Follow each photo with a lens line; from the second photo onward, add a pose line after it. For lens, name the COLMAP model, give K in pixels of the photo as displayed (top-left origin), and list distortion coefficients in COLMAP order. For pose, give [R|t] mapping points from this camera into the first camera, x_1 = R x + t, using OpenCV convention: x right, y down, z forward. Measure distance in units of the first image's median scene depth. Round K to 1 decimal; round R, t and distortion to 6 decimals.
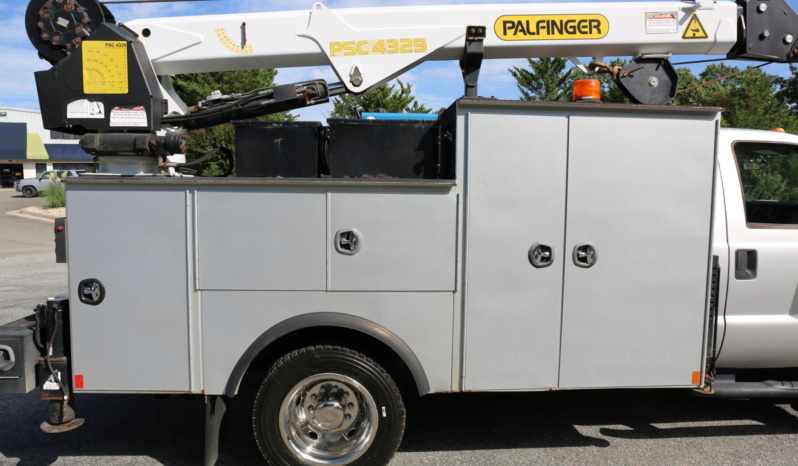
lens RADIAL K [[537.7, 0, 396.2], [0, 537.7, 233.3], [0, 0, 1]] dist [-0.101832, 0.078250]
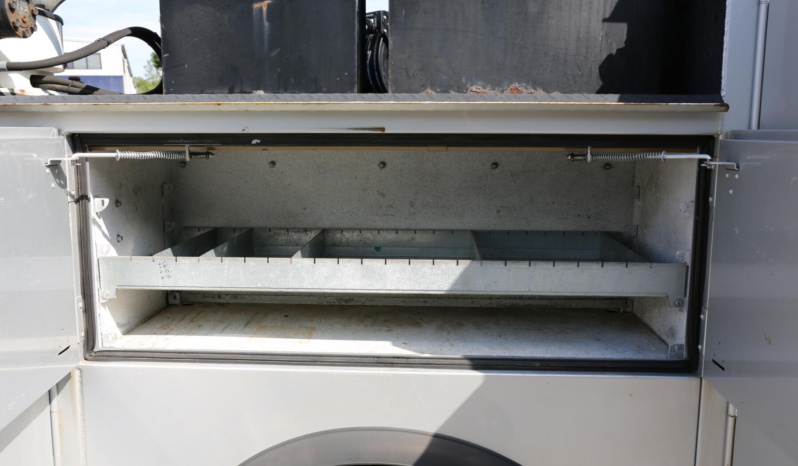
lens RADIAL K [[692.0, 0, 399.0], [0, 692.0, 233.0], [0, 0, 1]] dist [-0.073564, 0.118062]
pose [[0.994177, 0.007089, -0.107531, -0.058681], [-0.000224, 0.997968, 0.063720, -0.032421], [0.107764, -0.063325, 0.992158, 0.476670]]
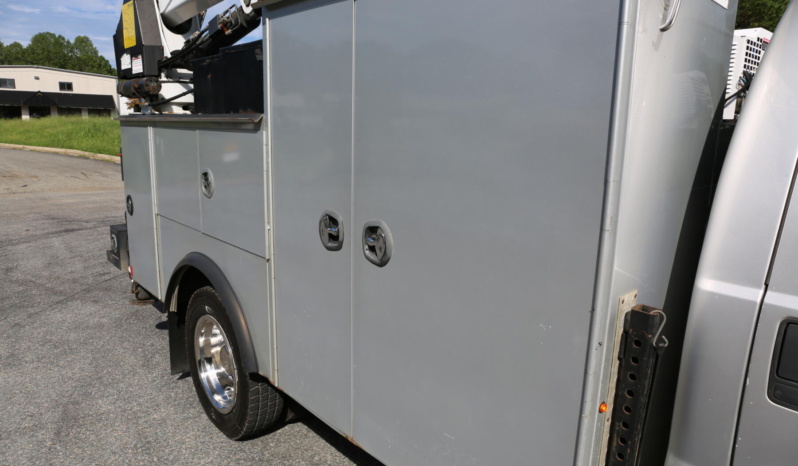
lens RADIAL K [[537.7, 0, 396.2], [0, 537.7, 233.3], [0, 0, 1]] dist [-0.101832, 0.078250]
pose [[0.625159, 0.160830, -0.763747, 0.797536], [-0.075859, 0.986427, 0.145628, -0.054799], [0.776802, -0.033104, 0.628874, 0.642692]]
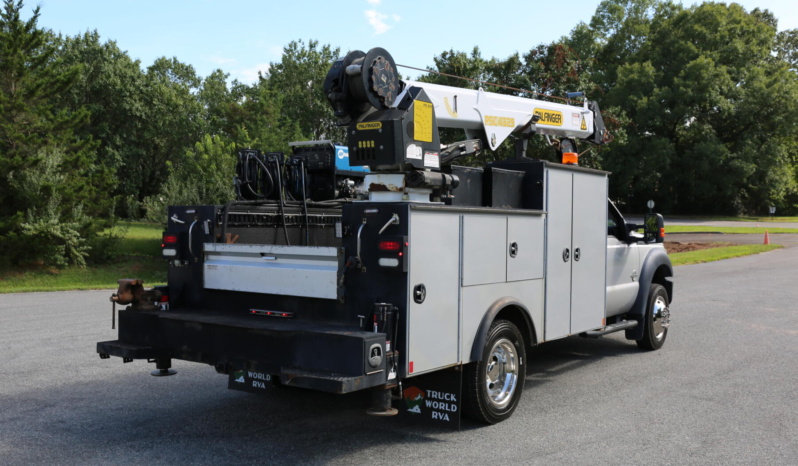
lens RADIAL K [[801.7, 0, 399.0], [0, 801.7, 233.0], [0, 0, 1]] dist [-0.067005, 0.213573]
pose [[0.631023, -0.011740, 0.775676, -1.998652], [0.060329, 0.997600, -0.033980, 0.026508], [-0.773415, 0.068238, 0.630216, -0.192448]]
